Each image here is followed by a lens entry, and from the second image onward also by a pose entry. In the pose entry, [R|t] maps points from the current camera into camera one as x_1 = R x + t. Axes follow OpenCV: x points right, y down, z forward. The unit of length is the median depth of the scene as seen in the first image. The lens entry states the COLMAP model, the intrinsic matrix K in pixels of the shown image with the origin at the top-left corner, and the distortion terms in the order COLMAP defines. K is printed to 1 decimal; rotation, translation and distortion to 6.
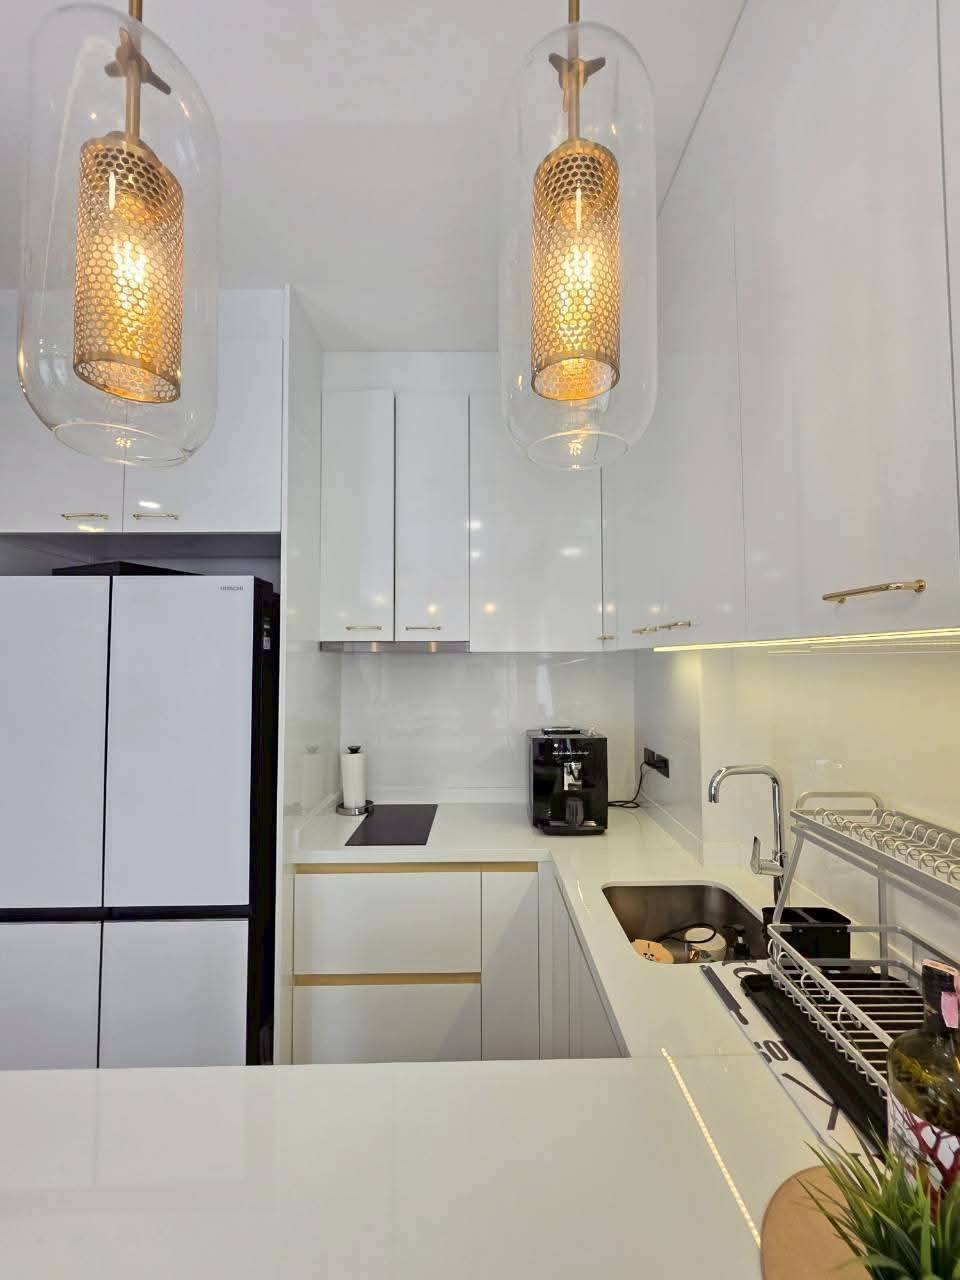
lens RADIAL K [[520.1, 0, 483.7], [0, 520.1, 636.4], [0, 0, 1]] dist [0.002403, -0.000004]
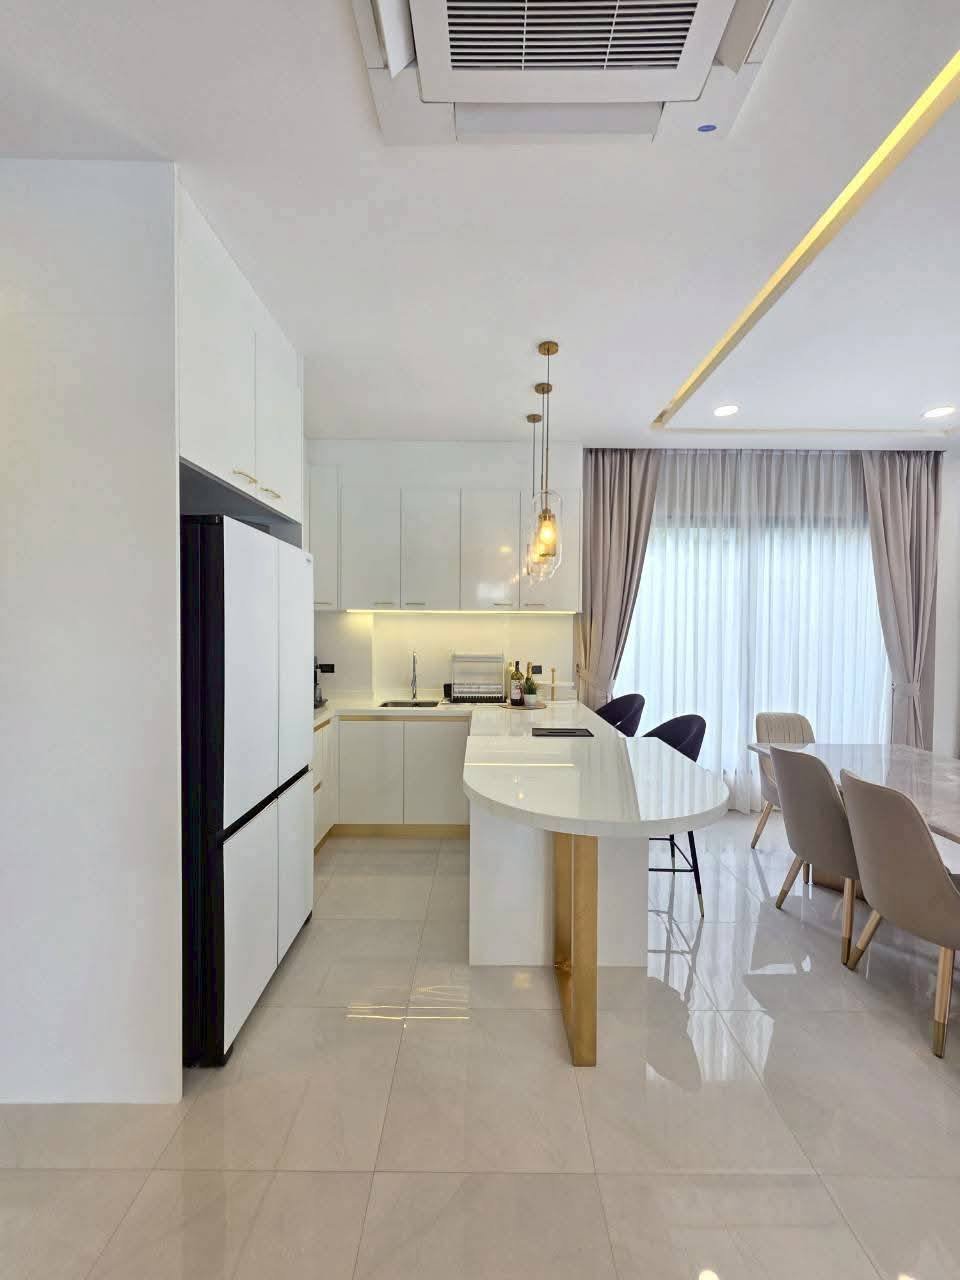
lens RADIAL K [[520.1, 0, 483.7], [0, 520.1, 636.4], [0, 0, 1]] dist [0.002403, -0.000004]
pose [[0.020731, -0.013250, 0.999697, -1.638223], [-0.053674, 0.998455, 0.014347, 0.063590], [-0.998343, -0.053955, 0.019988, 0.365784]]
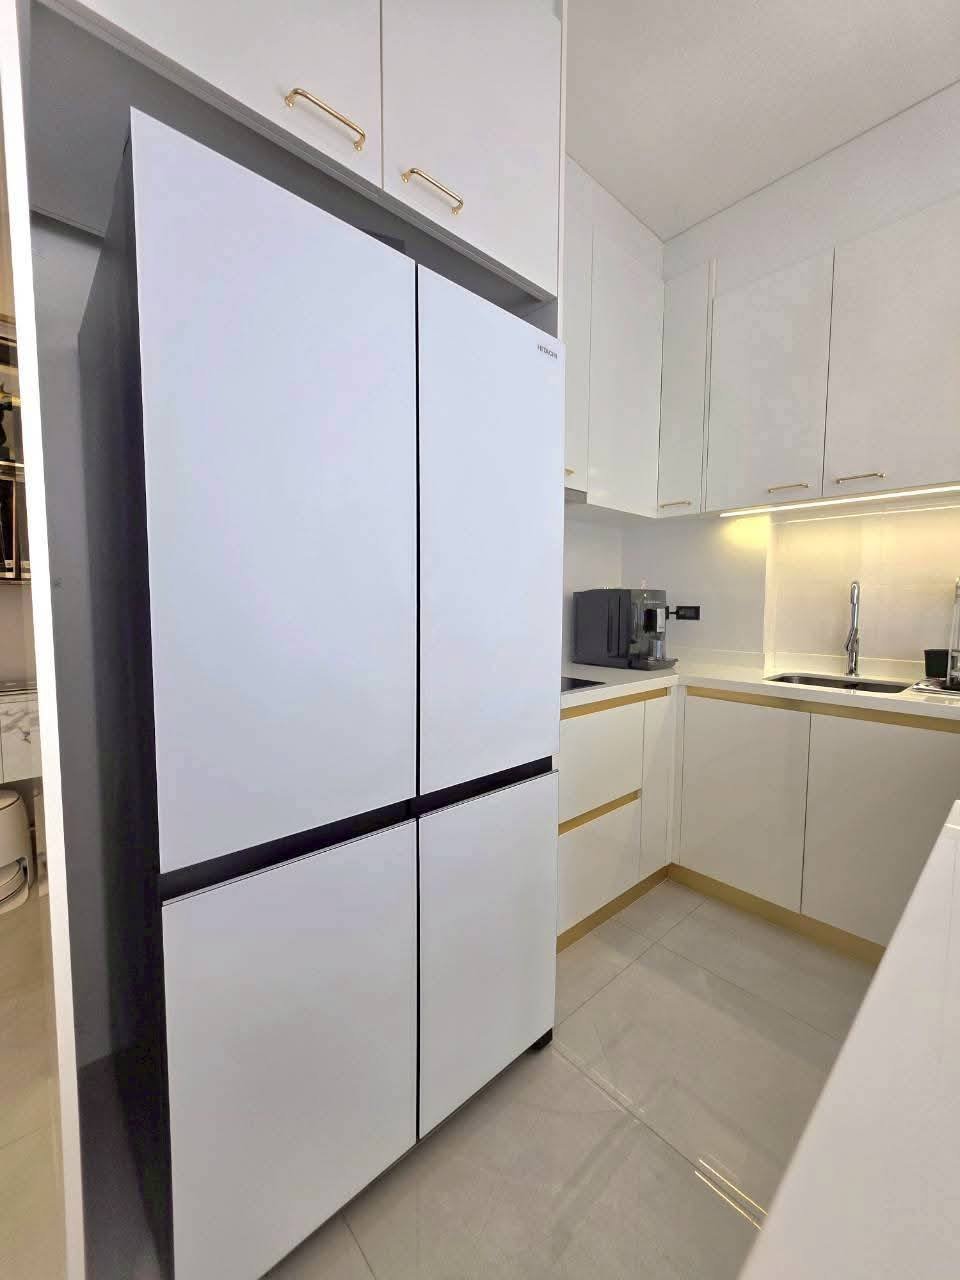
lens RADIAL K [[516.0, 0, 485.2], [0, 516.0, 639.0], [0, 0, 1]] dist [0.001528, 0.000147]
pose [[0.750490, -0.039016, 0.659729, -0.864252], [-0.039735, 0.993786, 0.103974, 0.199286], [-0.659686, -0.104246, 0.744276, 0.381319]]
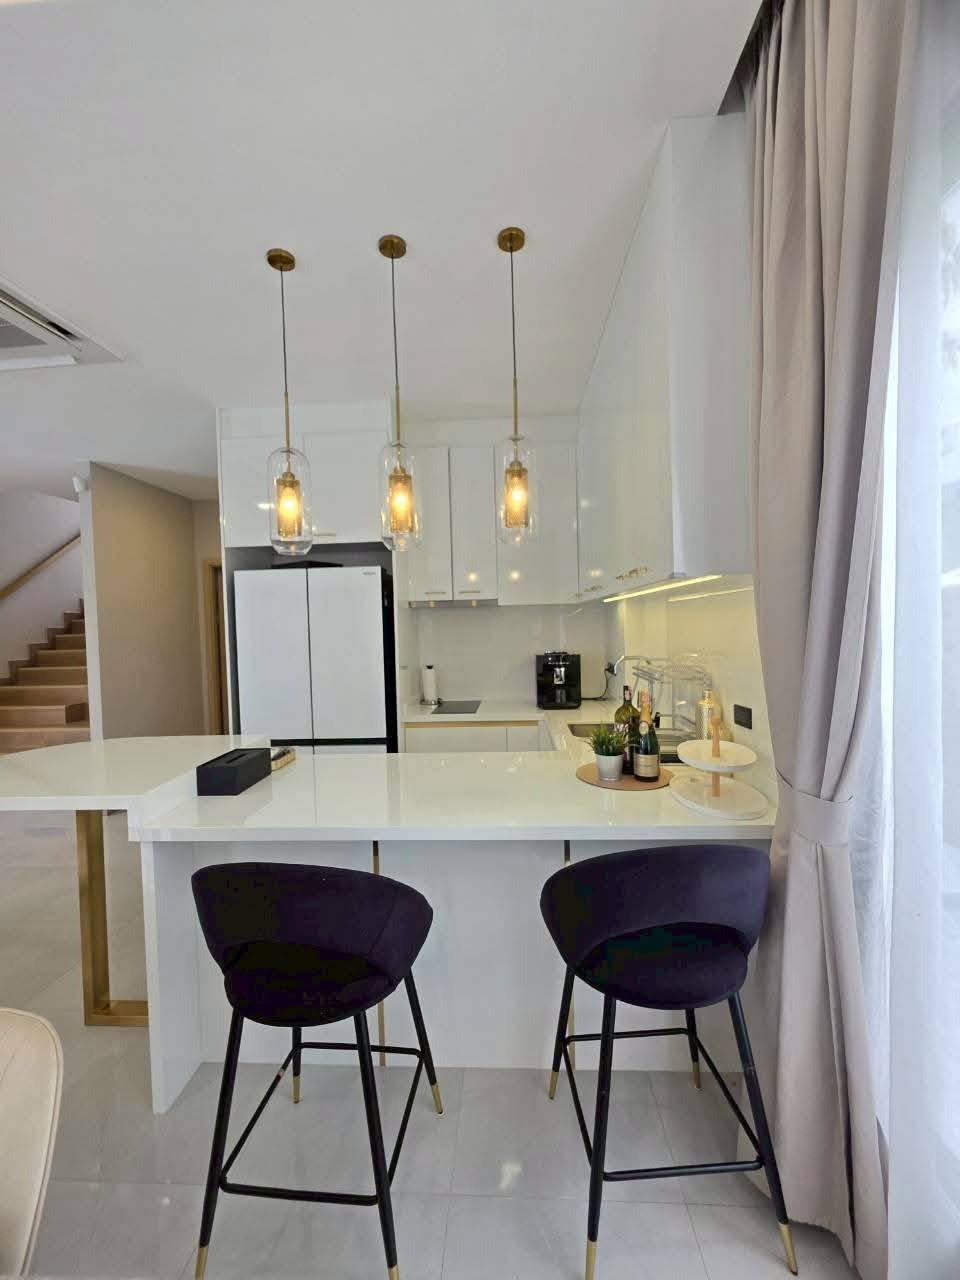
lens RADIAL K [[520.1, 0, 483.7], [0, 520.1, 636.4], [0, 0, 1]] dist [0.002403, -0.000004]
pose [[0.997685, -0.019177, -0.065246, 0.035022], [0.024284, 0.996627, 0.078394, -0.003199], [0.063523, -0.079797, 0.994785, -0.698009]]
